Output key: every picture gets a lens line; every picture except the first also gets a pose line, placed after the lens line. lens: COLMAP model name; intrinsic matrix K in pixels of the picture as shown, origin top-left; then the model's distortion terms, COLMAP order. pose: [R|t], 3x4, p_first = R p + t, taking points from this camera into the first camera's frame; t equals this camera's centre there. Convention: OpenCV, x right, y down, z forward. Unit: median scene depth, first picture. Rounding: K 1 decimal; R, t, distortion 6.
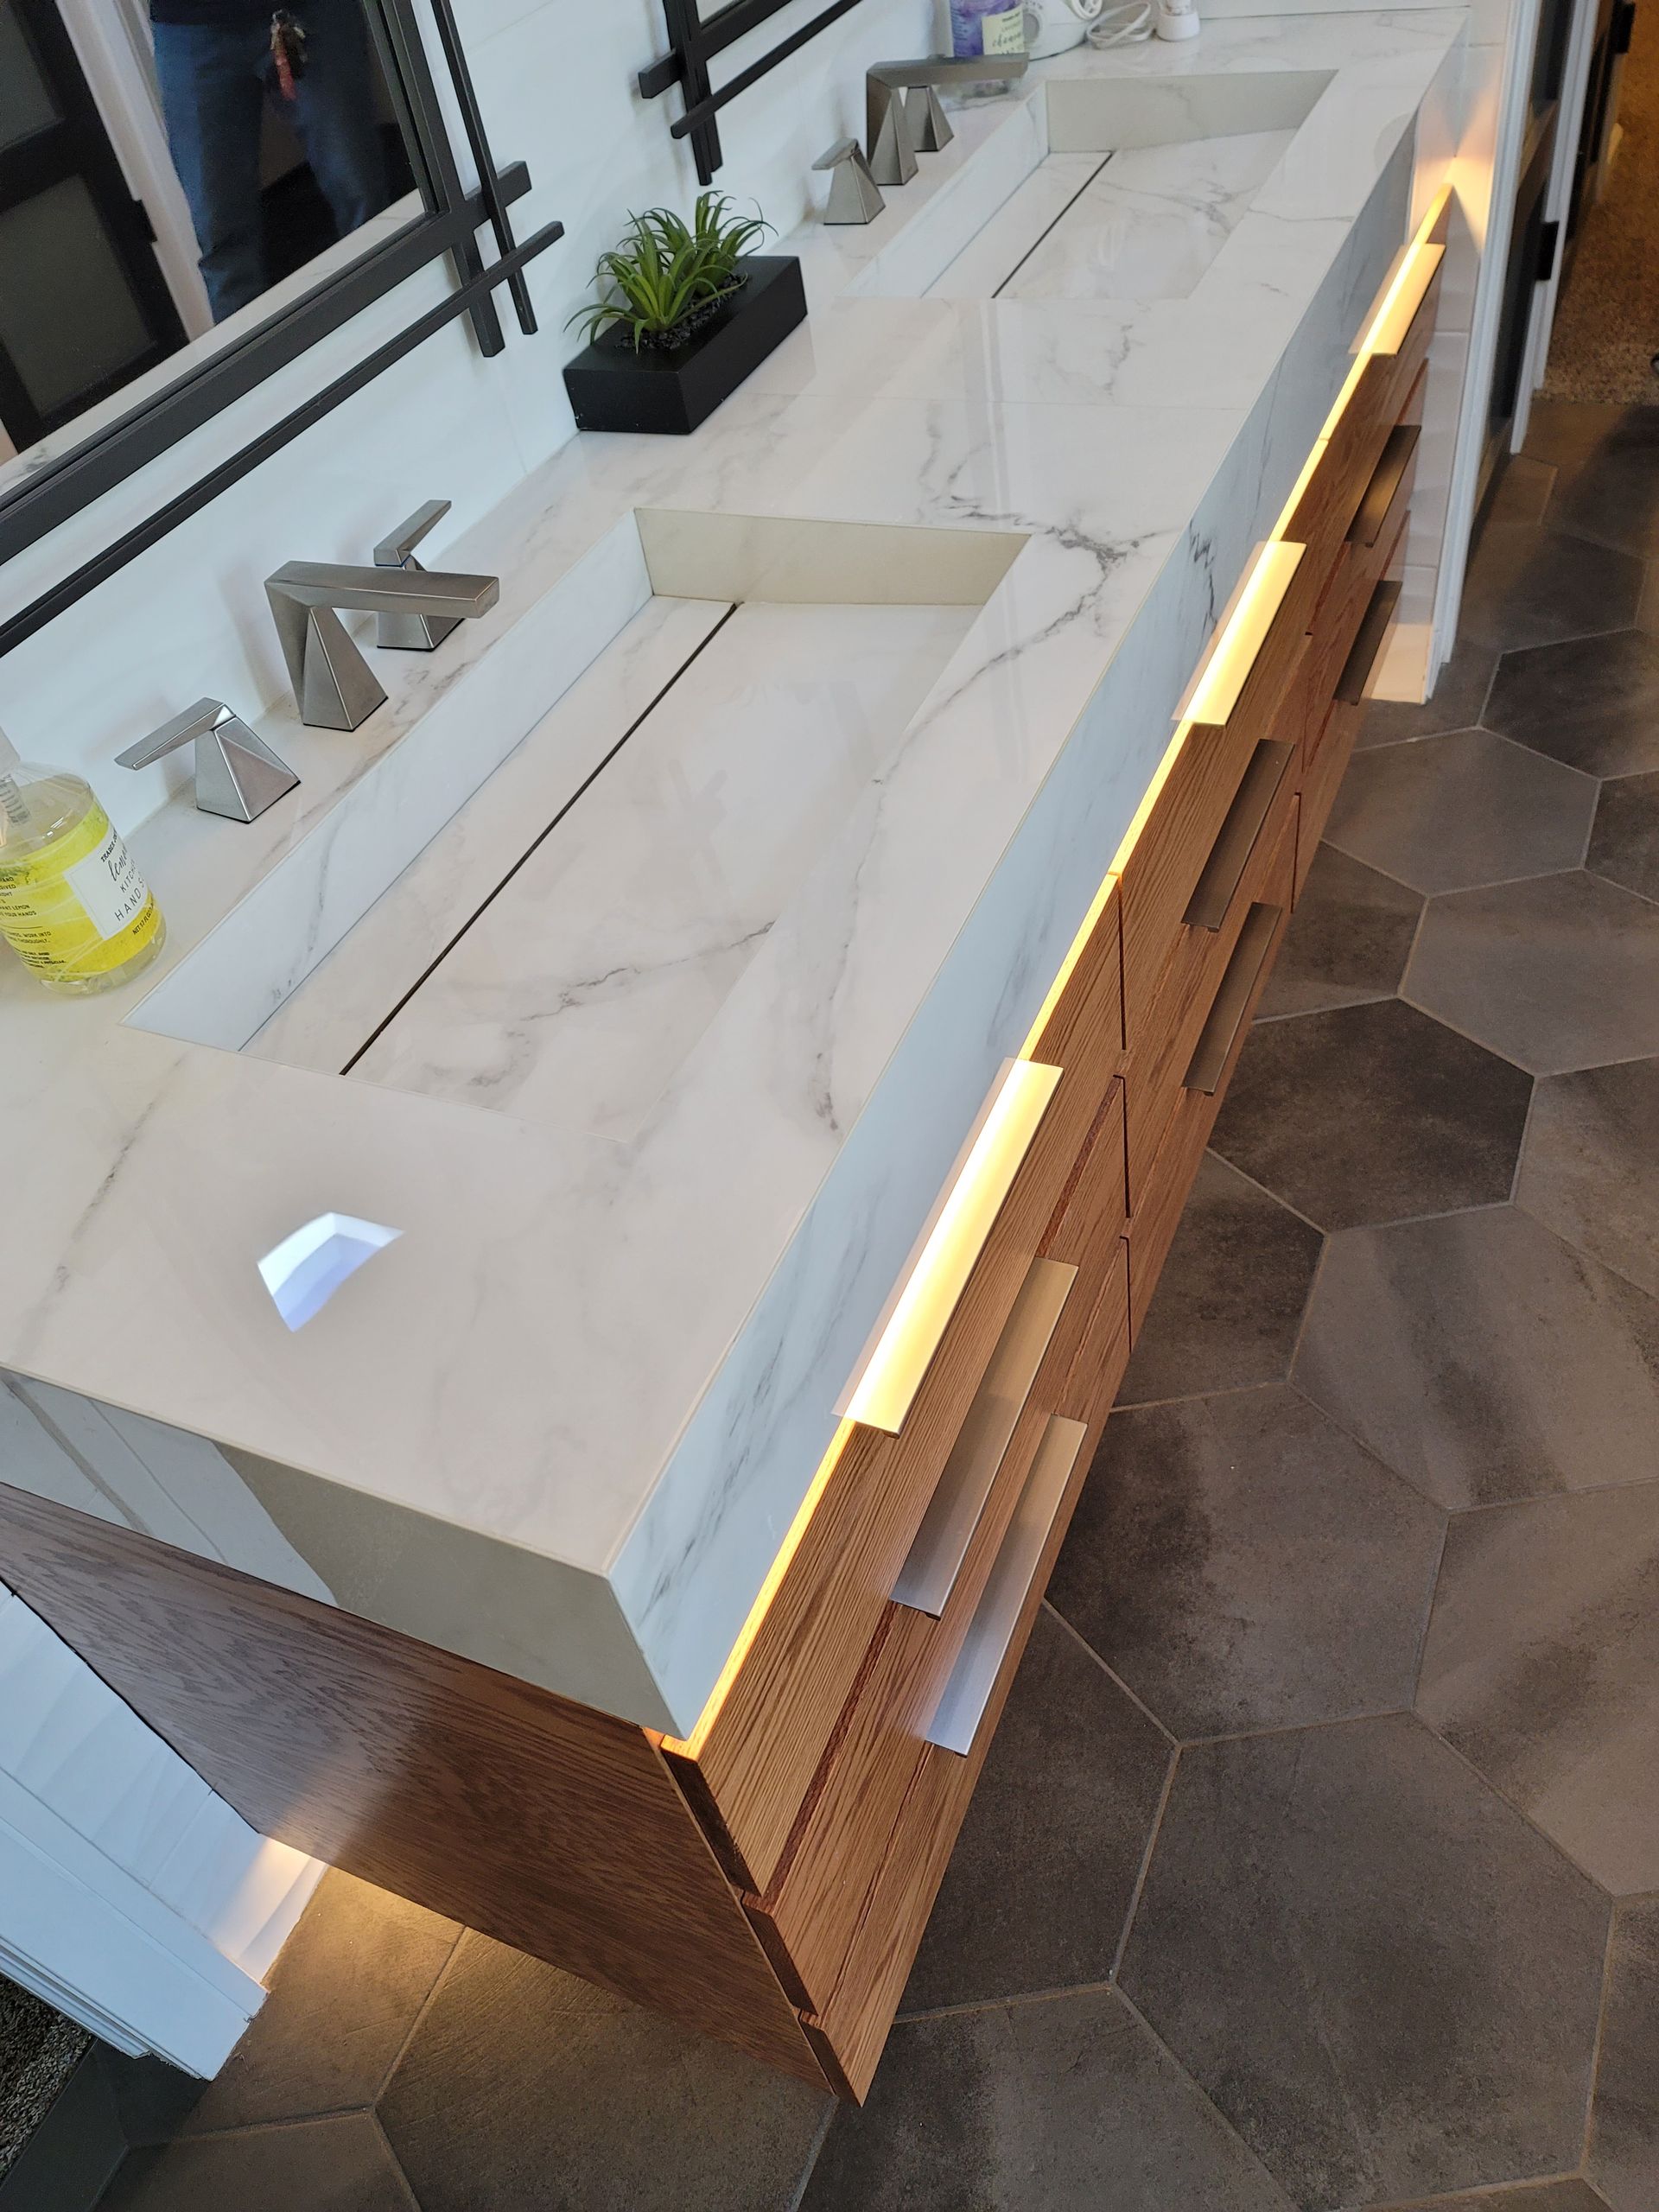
lens RADIAL K [[1635.5, 0, 836.9], [0, 1635.5, 1099.1], [0, 0, 1]] dist [0.057805, -0.043263]
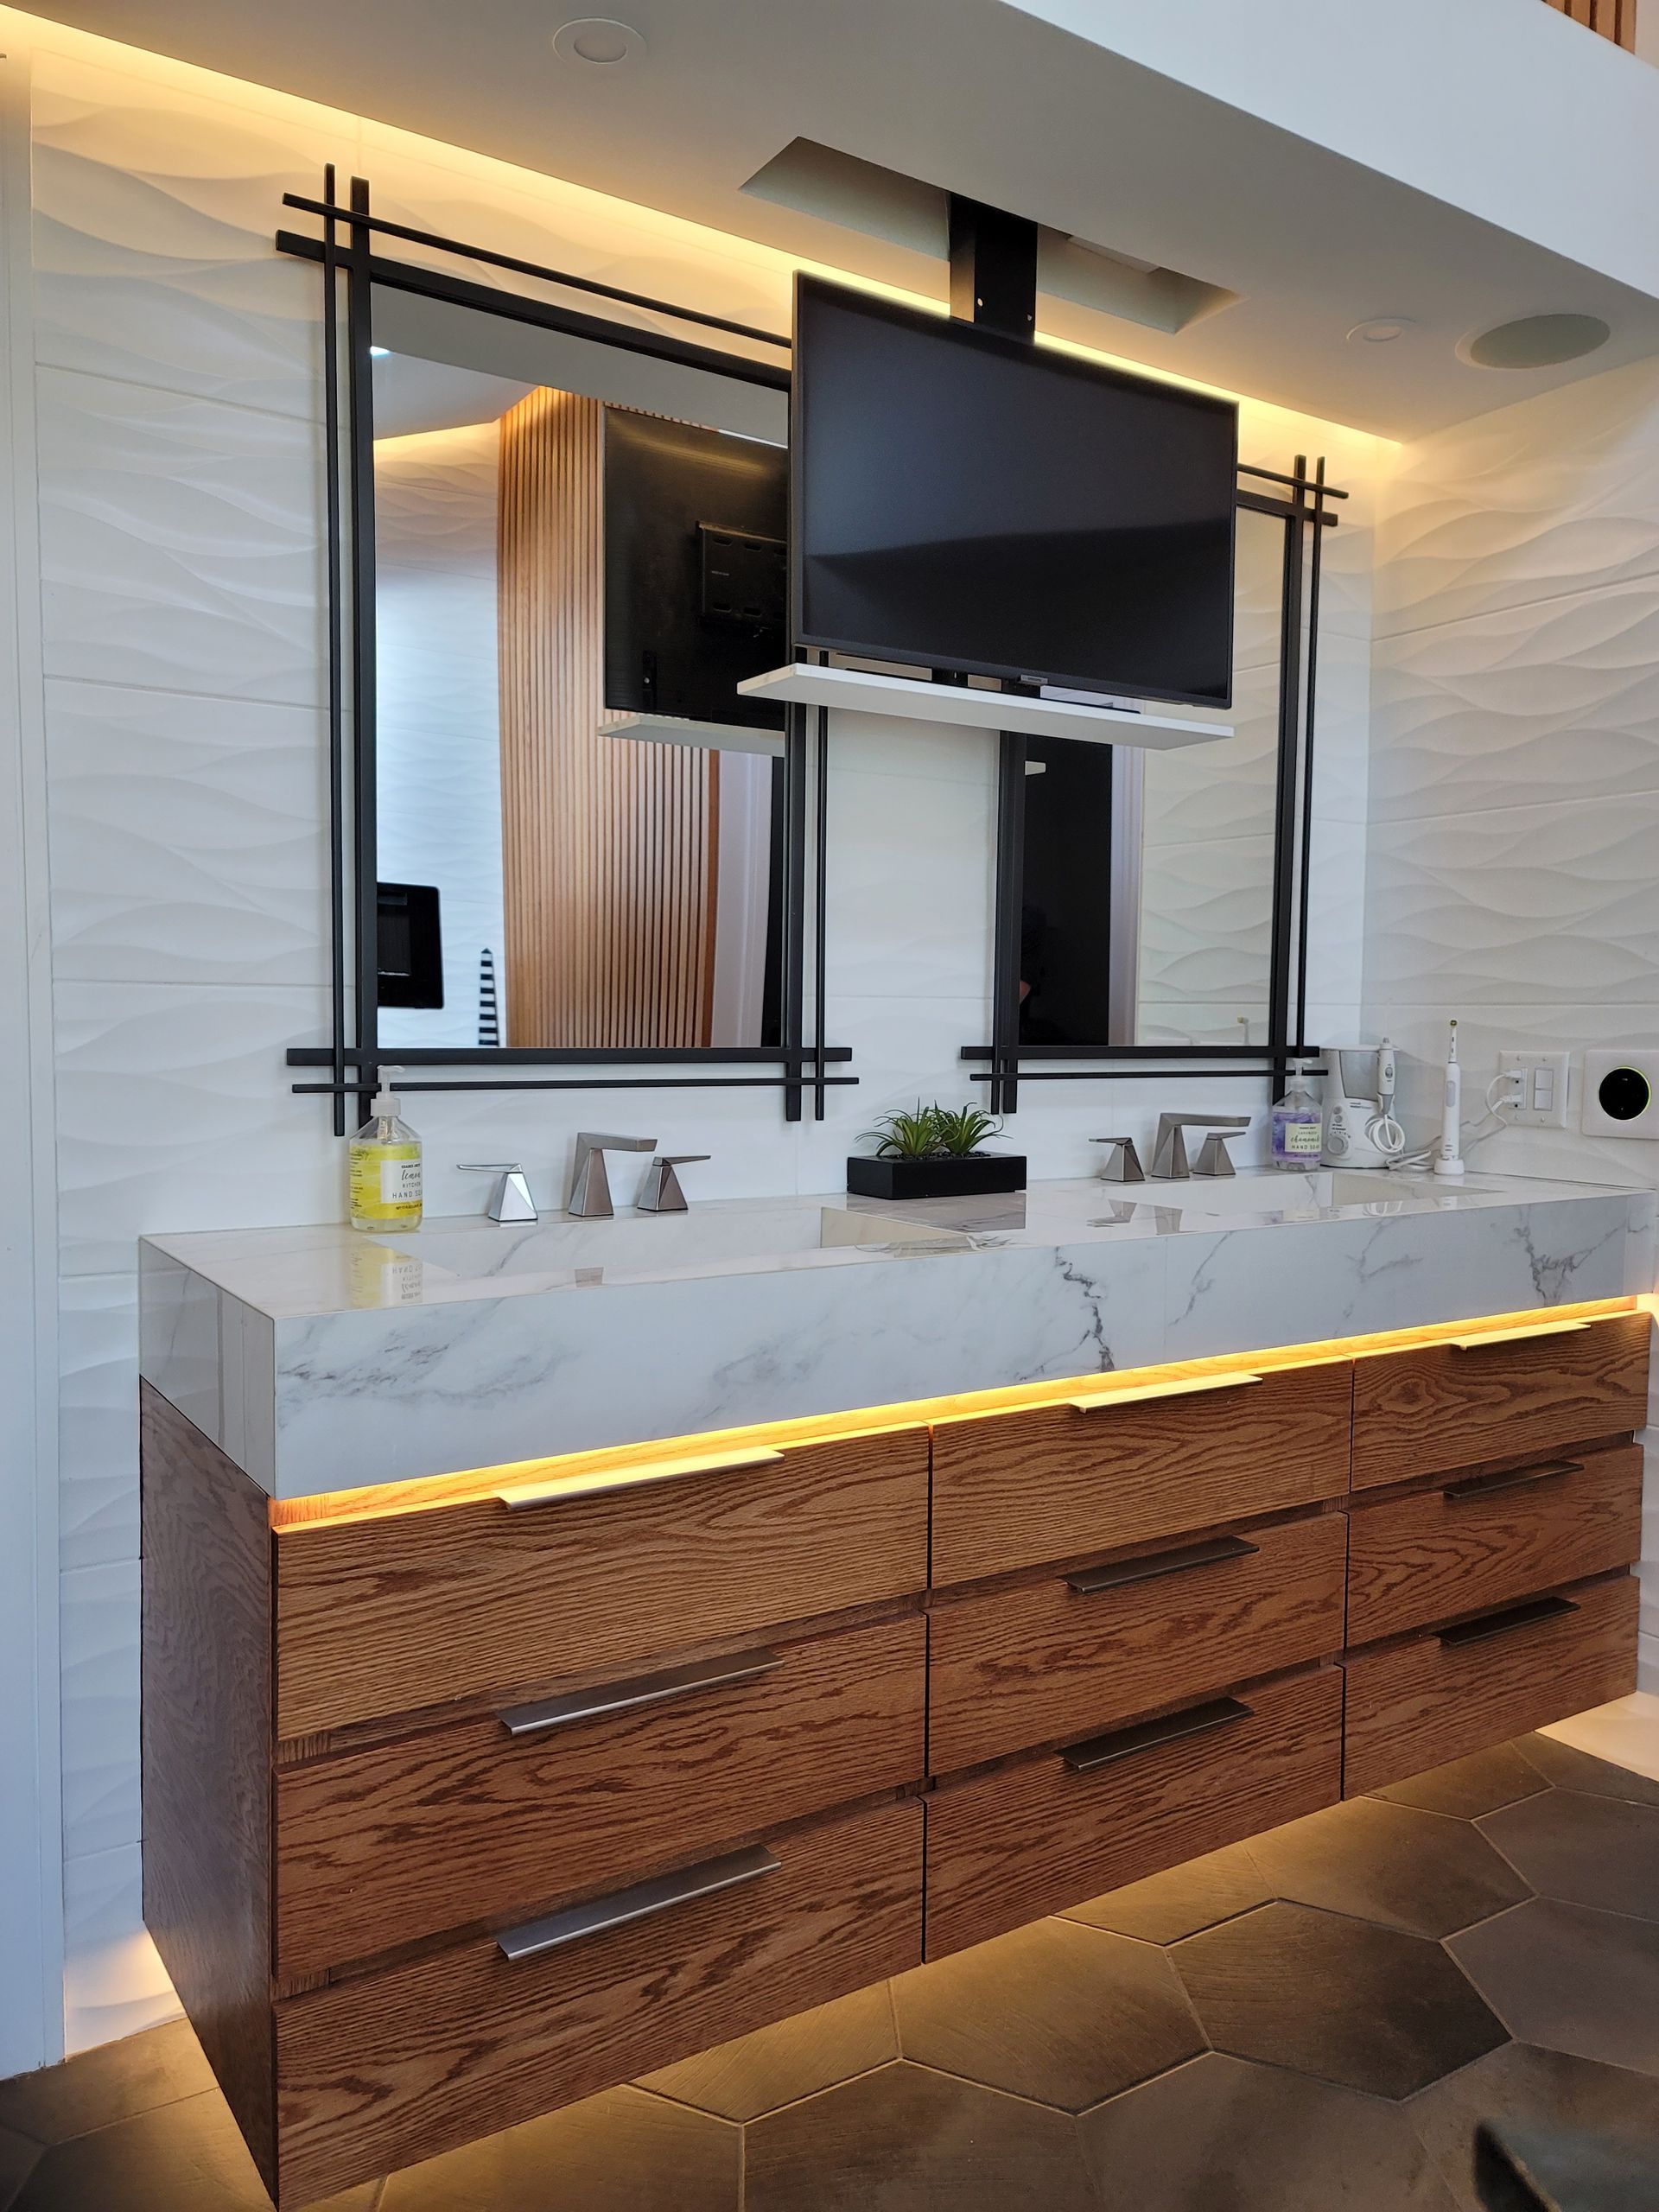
lens RADIAL K [[1635.5, 0, 850.7], [0, 1635.5, 1106.5], [0, 0, 1]] dist [0.057805, -0.043263]
pose [[0.832705, 0.182373, -0.522821, 0.600357], [-0.475331, 0.719735, -0.506005, 0.318827], [0.284011, 0.669866, 0.686015, -0.168935]]
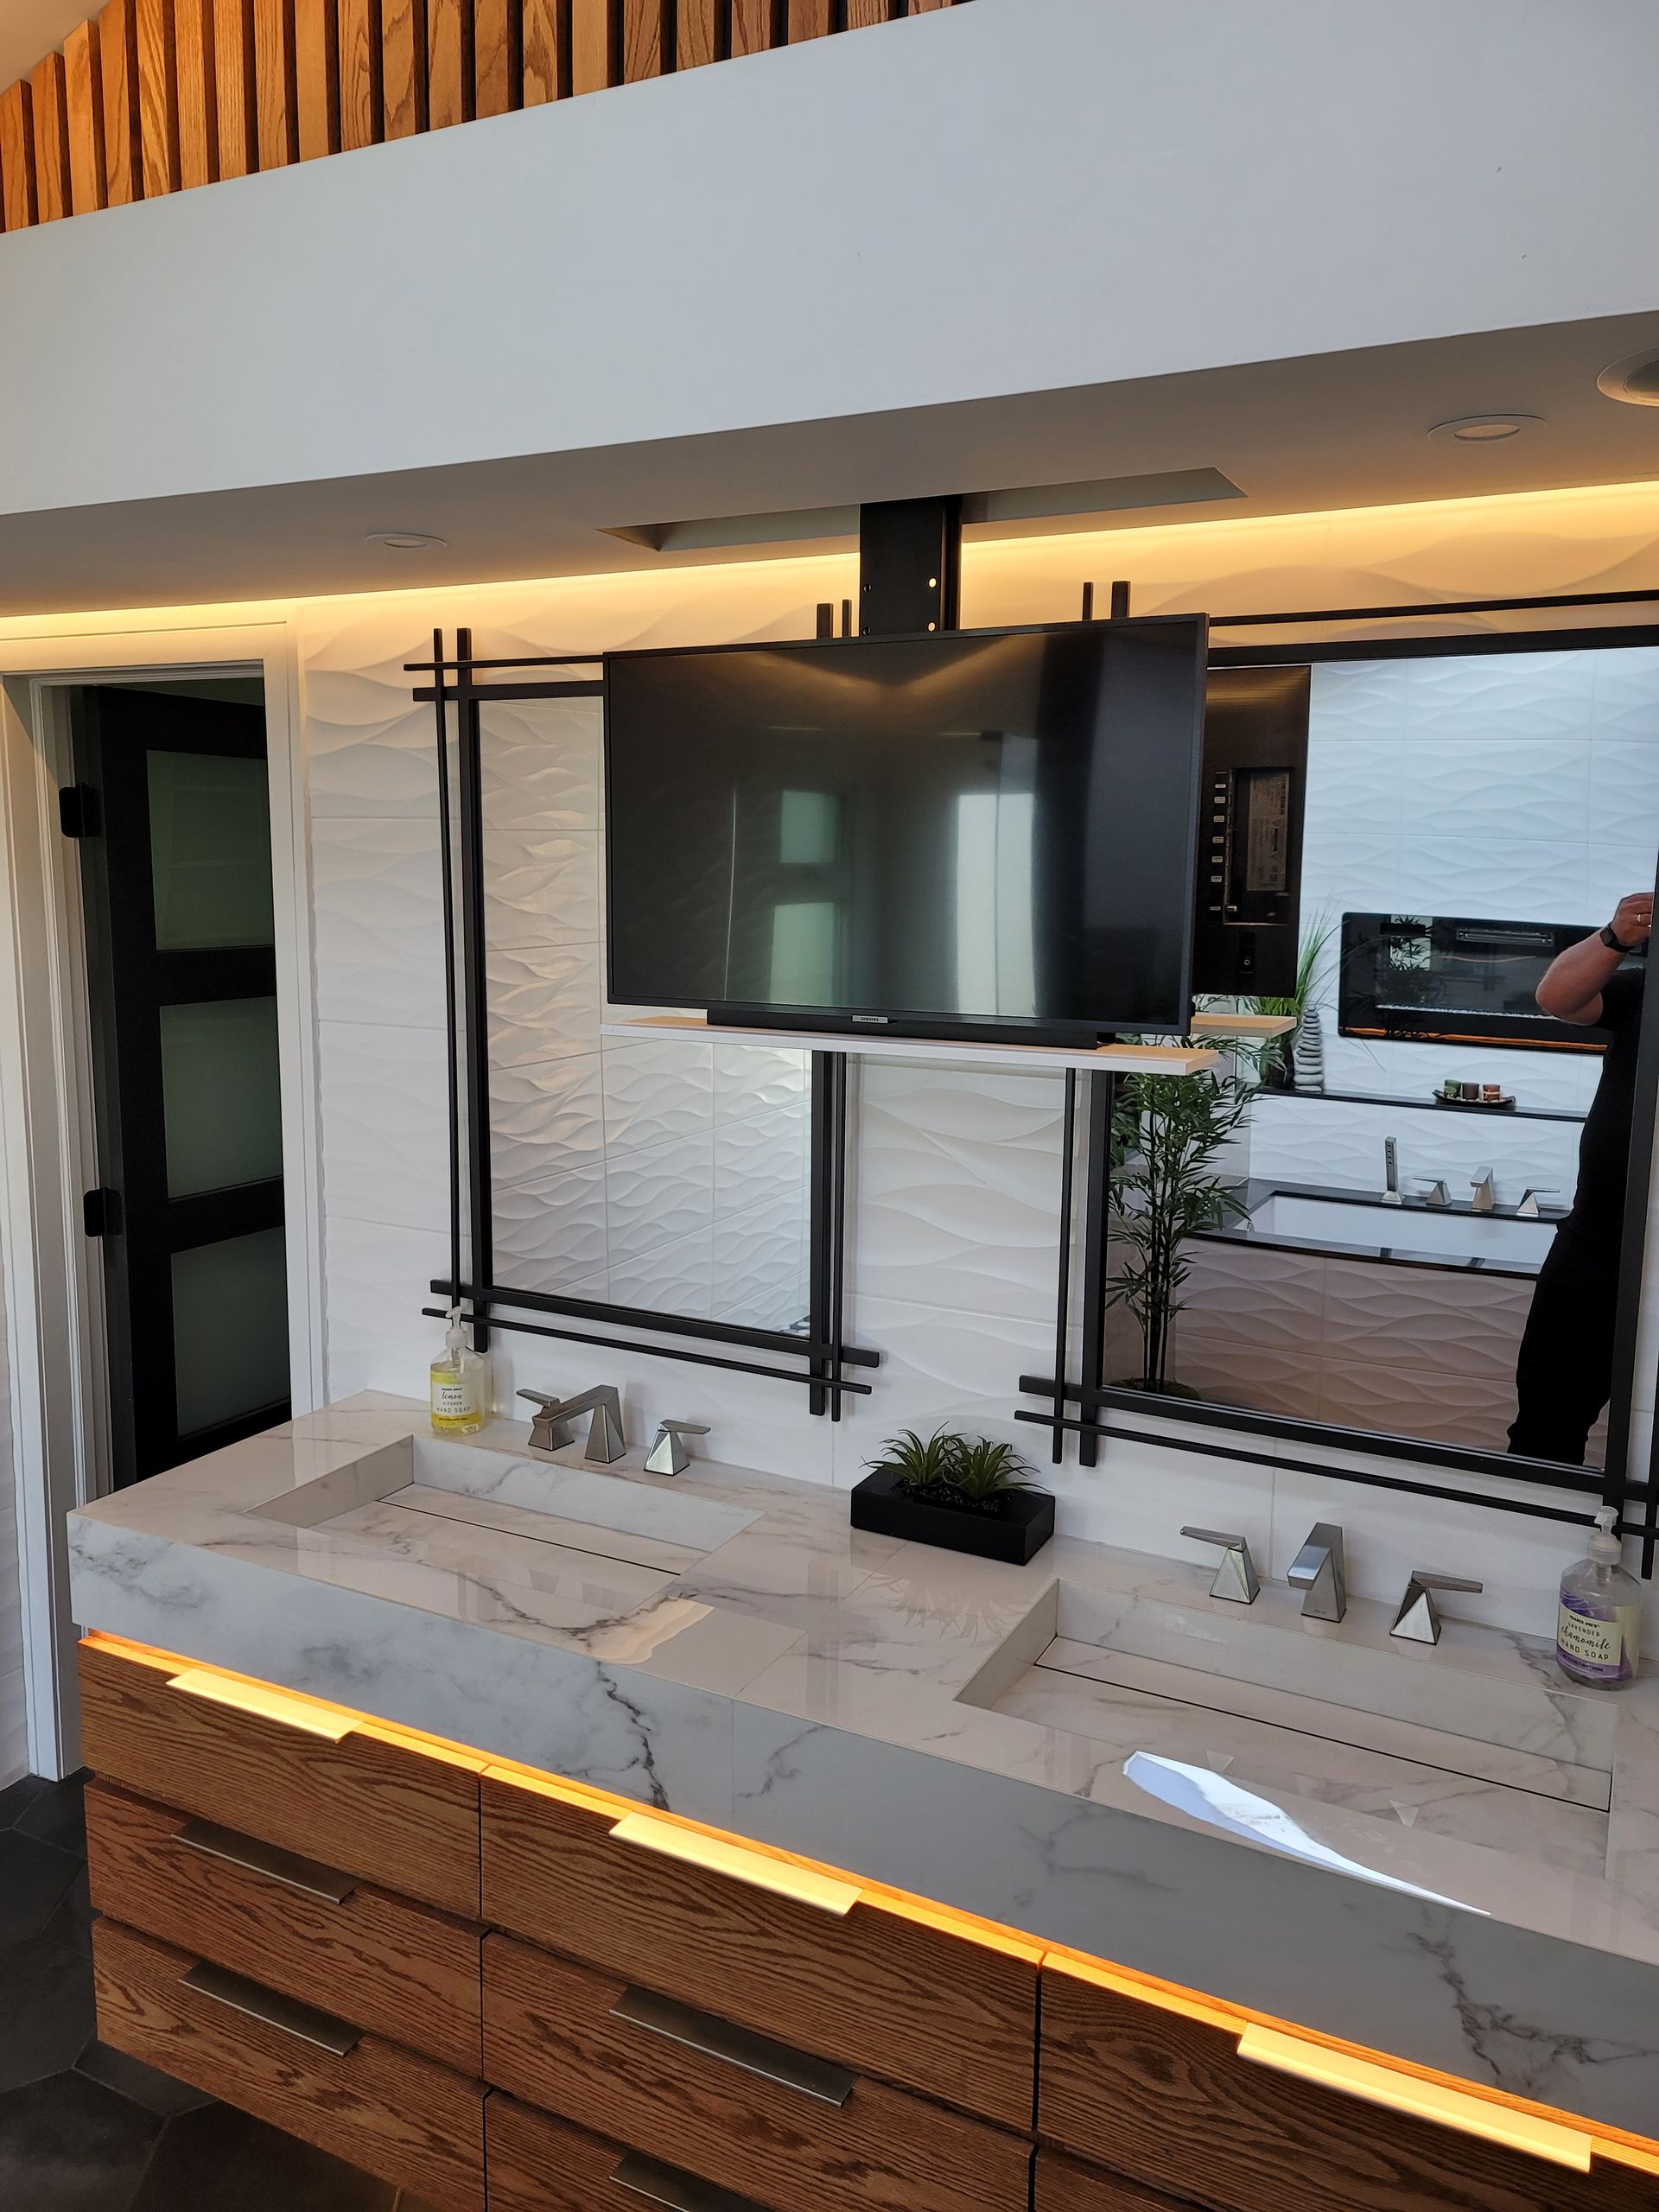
lens RADIAL K [[1635.5, 0, 816.9], [0, 1635.5, 1086.8], [0, 0, 1]] dist [0.057805, -0.043263]
pose [[-0.073907, 0.281400, -0.956740, 1.082335], [-0.708484, 0.660357, 0.248956, -0.875280], [0.701846, 0.696235, 0.150562, 0.374130]]
